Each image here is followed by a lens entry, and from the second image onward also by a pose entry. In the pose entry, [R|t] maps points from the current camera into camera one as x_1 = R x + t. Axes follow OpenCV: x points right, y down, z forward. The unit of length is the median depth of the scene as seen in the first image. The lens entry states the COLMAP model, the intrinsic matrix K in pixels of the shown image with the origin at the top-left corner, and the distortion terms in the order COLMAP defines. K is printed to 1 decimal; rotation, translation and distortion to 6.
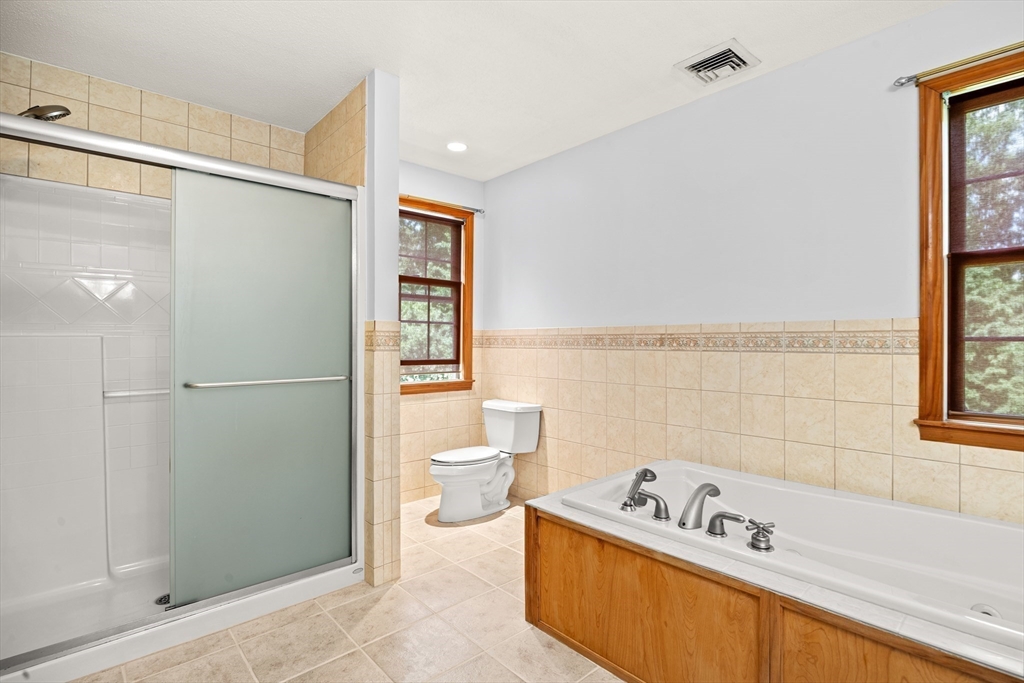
lens RADIAL K [[485.5, 0, 515.3], [0, 485.5, 344.7], [0, 0, 1]] dist [-0.016256, -0.000082]
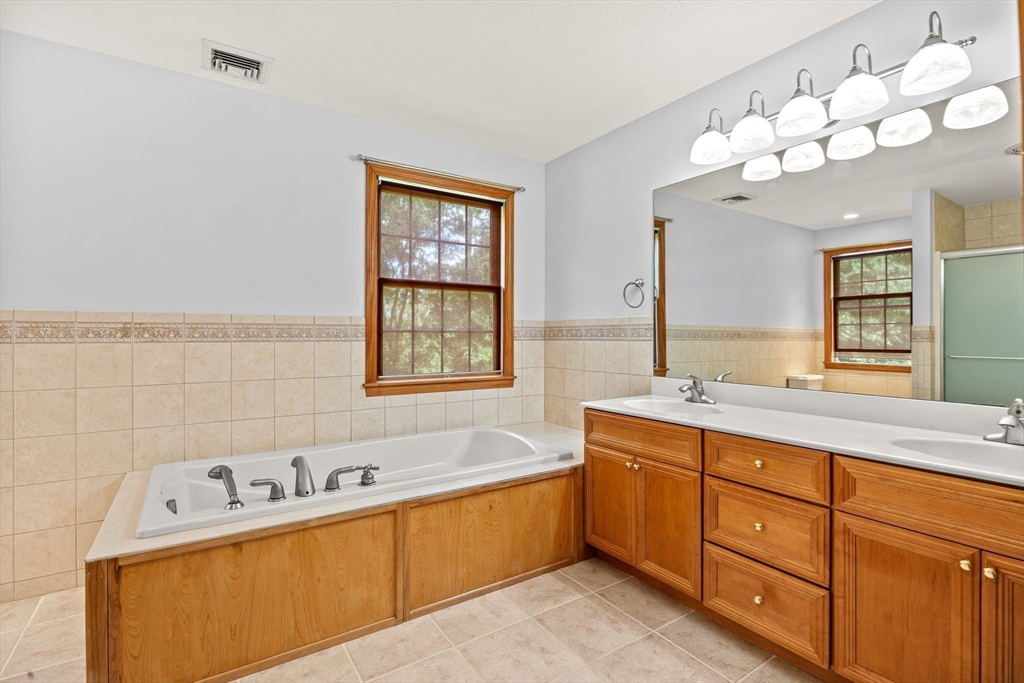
lens RADIAL K [[485.5, 0, 516.6], [0, 485.5, 335.1], [0, 0, 1]] dist [-0.016256, -0.000082]
pose [[0.144160, -0.003500, 0.989548, -0.581999], [0.003548, 0.999989, 0.003020, -0.001207], [-0.989548, 0.003076, 0.144171, 0.287262]]
